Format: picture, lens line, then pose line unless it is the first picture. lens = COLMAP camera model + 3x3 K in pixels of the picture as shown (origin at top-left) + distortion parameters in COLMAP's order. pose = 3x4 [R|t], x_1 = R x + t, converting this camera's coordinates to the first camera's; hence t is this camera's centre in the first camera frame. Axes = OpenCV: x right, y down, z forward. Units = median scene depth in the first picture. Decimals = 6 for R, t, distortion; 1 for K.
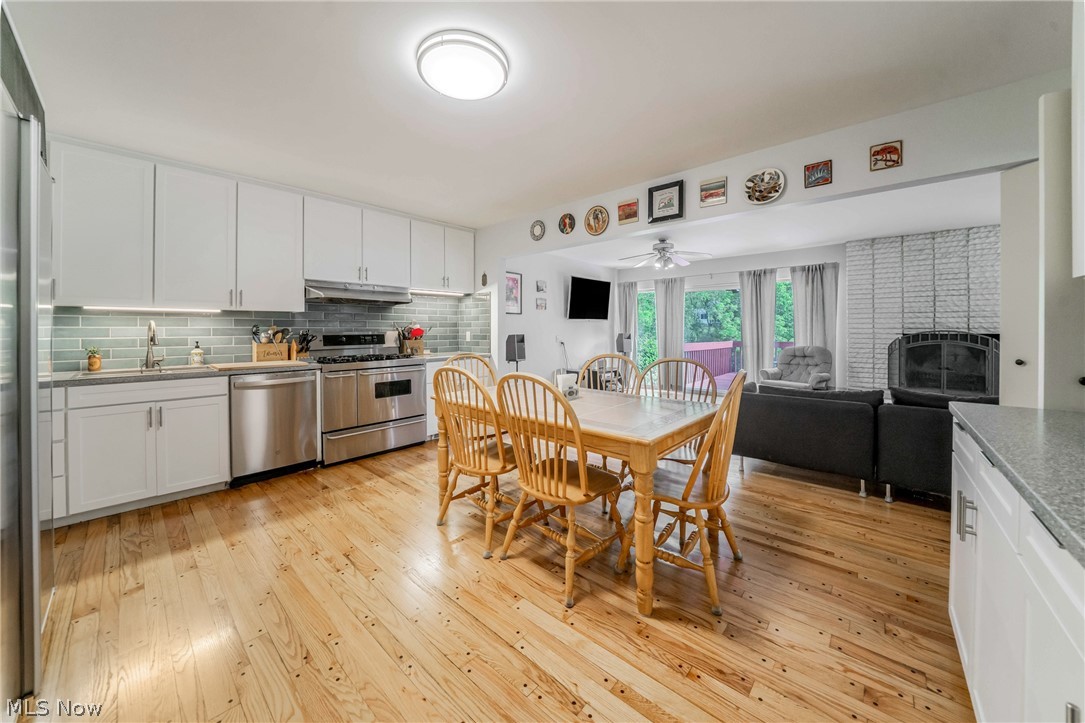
lens RADIAL K [[381.5, 0, 531.6], [0, 381.5, 337.3], [0, 0, 1]] dist [-0.019662, 0.001332]
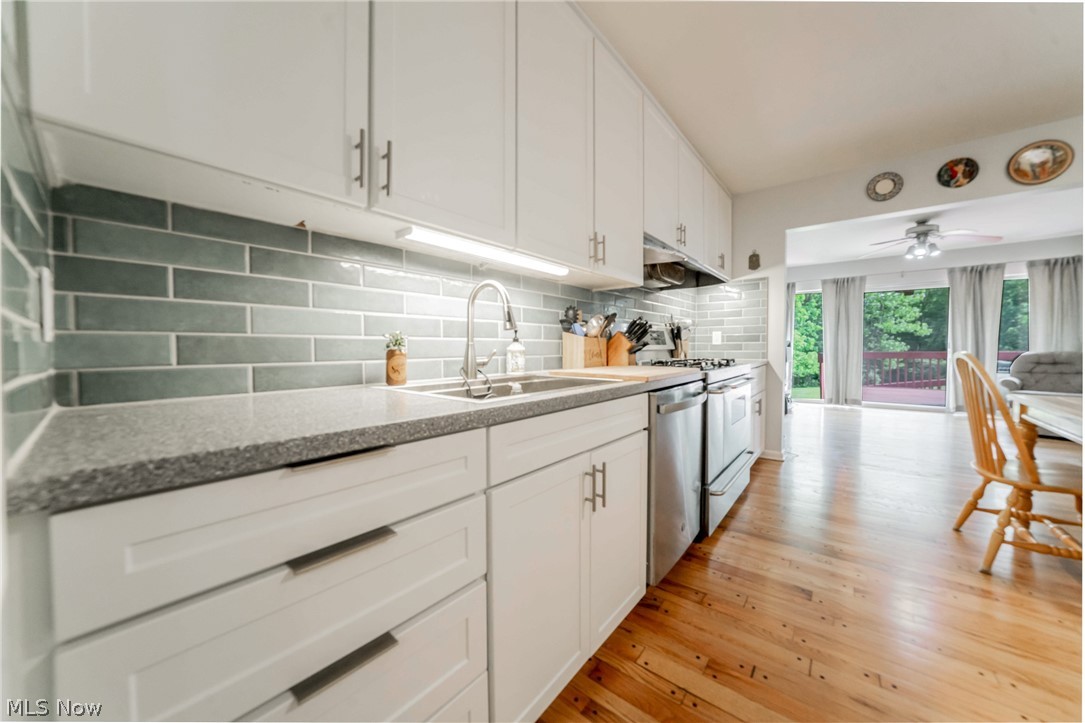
lens RADIAL K [[381.5, 0, 546.1], [0, 381.5, 355.8], [0, 0, 1]] dist [-0.019662, 0.001332]
pose [[0.997019, -0.004838, 0.077002, -0.593890], [0.004899, 0.999988, -0.000614, 0.032794], [-0.076998, 0.000989, 0.997031, 0.299119]]
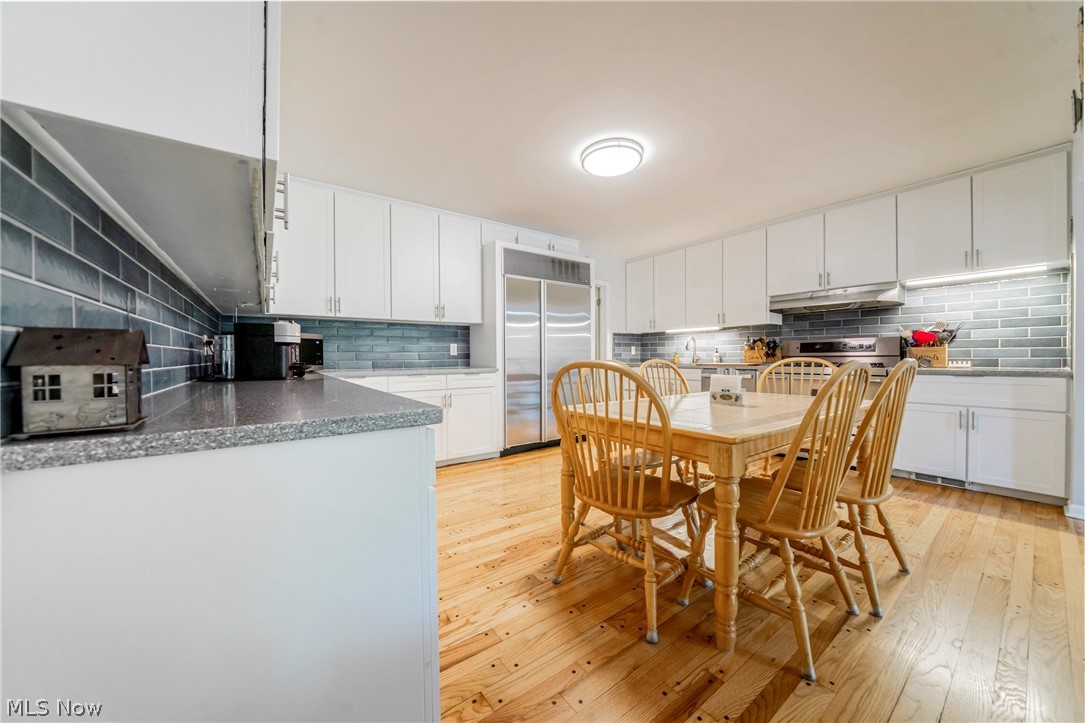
lens RADIAL K [[381.5, 0, 539.3], [0, 381.5, 358.1], [0, 0, 1]] dist [-0.019662, 0.001332]
pose [[-0.202277, 0.006669, -0.979306, 0.527275], [-0.014917, 0.999840, 0.009890, 0.030651], [0.979215, 0.016609, -0.202145, 0.396238]]
